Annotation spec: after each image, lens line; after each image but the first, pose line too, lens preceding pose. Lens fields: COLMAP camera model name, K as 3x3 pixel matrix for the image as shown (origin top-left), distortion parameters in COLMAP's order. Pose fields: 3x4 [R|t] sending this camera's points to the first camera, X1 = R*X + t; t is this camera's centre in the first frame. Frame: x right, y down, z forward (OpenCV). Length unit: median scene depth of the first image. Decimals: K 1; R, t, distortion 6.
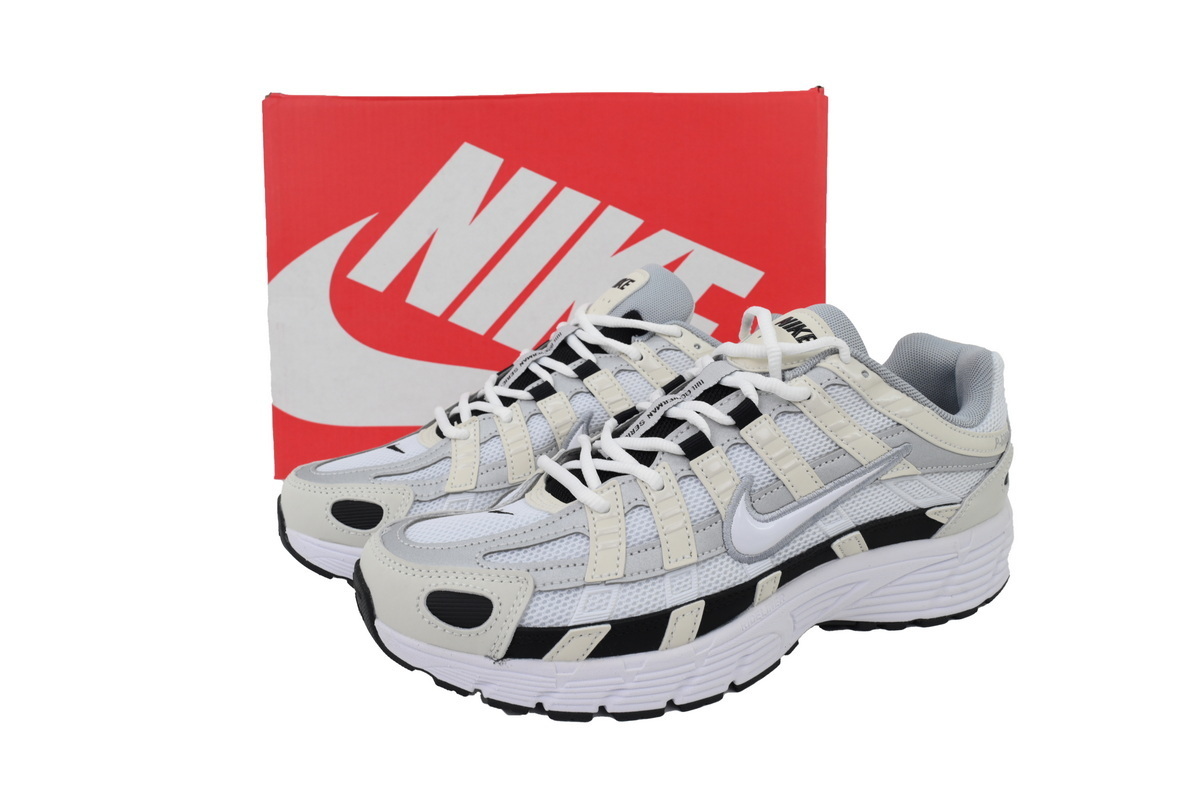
lens RADIAL K [[895.8, 0, 600.0], [0, 895.8, 400.0], [0, 0, 1]] dist [0.005264, 0.000232]
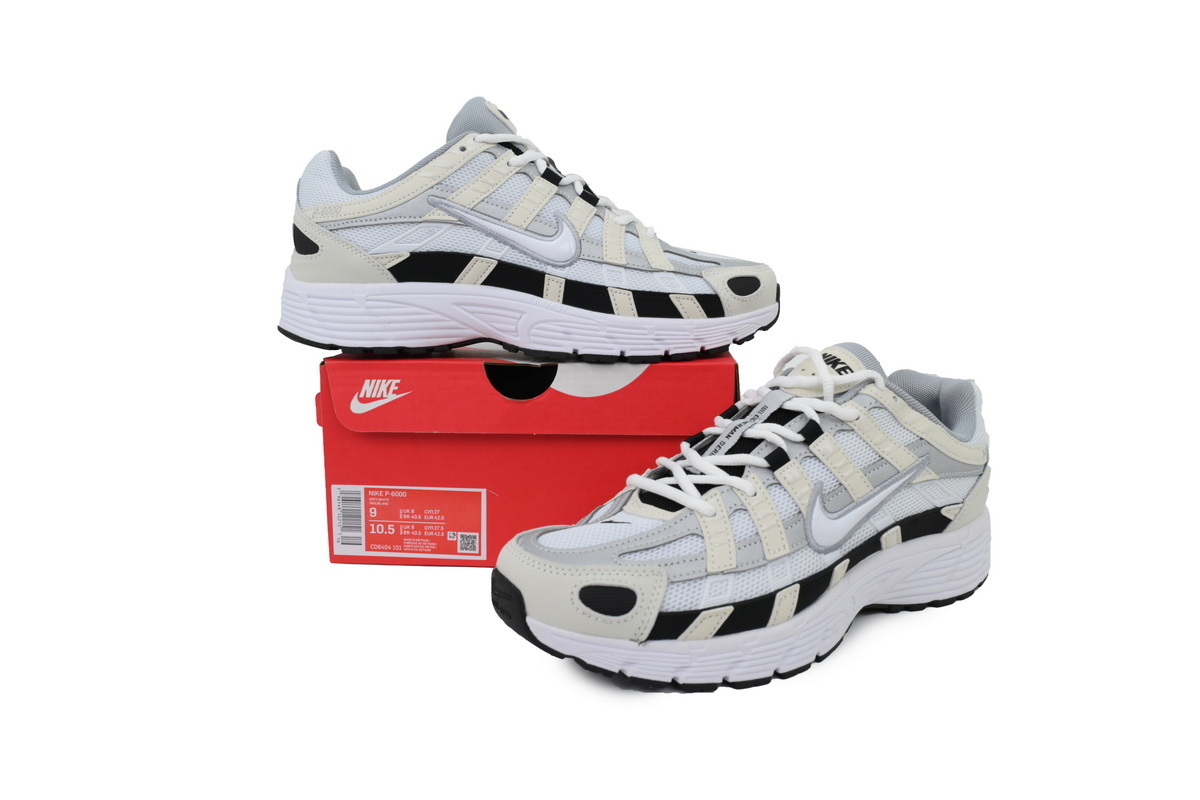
lens RADIAL K [[895.8, 0, 600.0], [0, 895.8, 400.0], [0, 0, 1]] dist [0.005264, 0.000232]
pose [[0.985892, -0.020110, 0.166169, -0.337635], [0.031304, 0.997393, -0.065021, 0.043686], [-0.164428, 0.069306, 0.983951, -0.166649]]
